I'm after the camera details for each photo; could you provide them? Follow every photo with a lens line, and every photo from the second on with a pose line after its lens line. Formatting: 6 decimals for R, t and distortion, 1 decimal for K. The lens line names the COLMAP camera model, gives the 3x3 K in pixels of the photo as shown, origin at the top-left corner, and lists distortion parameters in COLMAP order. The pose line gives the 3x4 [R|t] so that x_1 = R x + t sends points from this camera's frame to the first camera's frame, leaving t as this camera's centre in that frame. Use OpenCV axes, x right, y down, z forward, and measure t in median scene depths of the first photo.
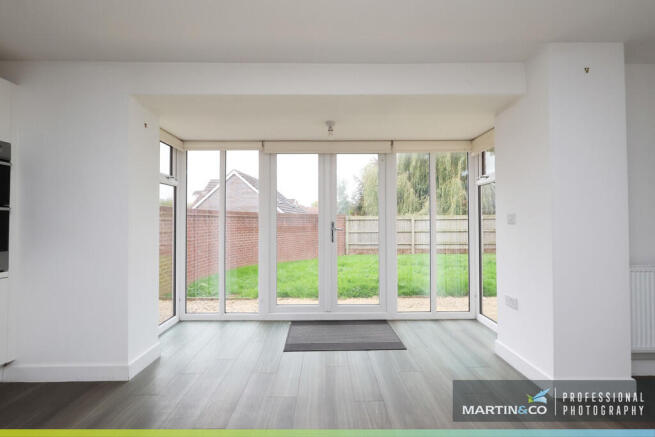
lens RADIAL K [[307.0, 0, 327.5], [0, 307.0, 218.5], [0, 0, 1]] dist [0.000610, 0.000415]
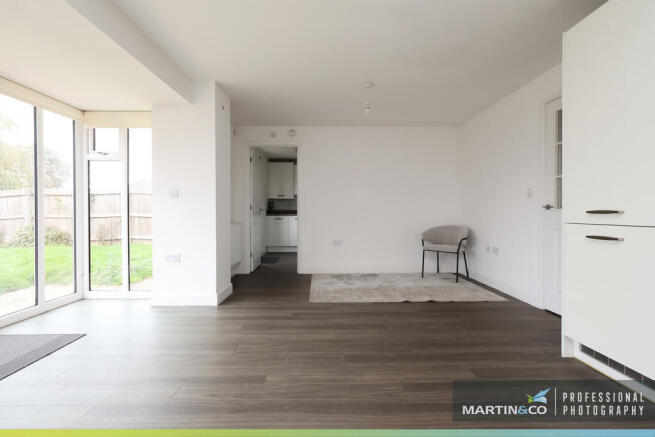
lens RADIAL K [[307.0, 0, 327.5], [0, 307.0, 218.5], [0, 0, 1]] dist [0.000610, 0.000415]
pose [[-0.008588, -0.012799, 0.999881, -0.486708], [-0.014812, 0.999810, 0.012671, 0.054336], [-0.999853, -0.014702, -0.008776, 0.245286]]
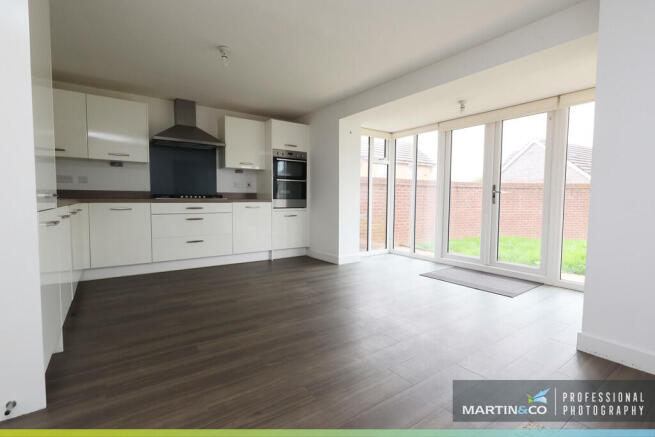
lens RADIAL K [[310.9, 0, 327.5], [0, 310.9, 218.5], [0, 0, 1]] dist [-0.000860, -0.000084]
pose [[0.562032, 0.059942, -0.824940, 0.603387], [0.002542, 0.997241, 0.074194, 0.045146], [0.827111, -0.043796, 0.560329, -0.117236]]
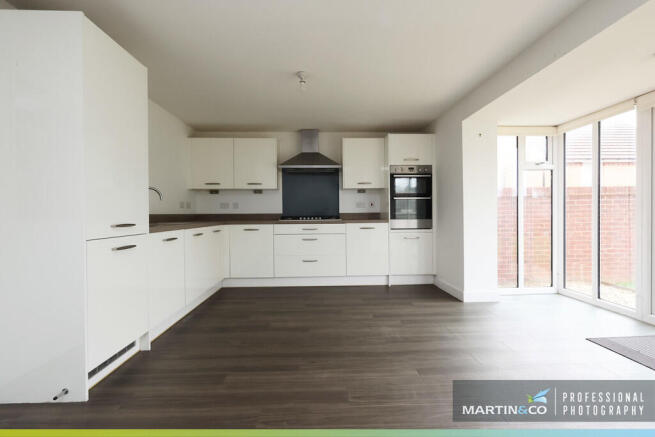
lens RADIAL K [[303.5, 0, 327.5], [0, 303.5, 218.5], [0, 0, 1]] dist [-0.001406, -0.000388]
pose [[0.016192, 0.016899, -0.999726, 0.559758], [0.023259, 0.999580, 0.017273, 0.030857], [0.999598, -0.023532, 0.015792, 0.171567]]
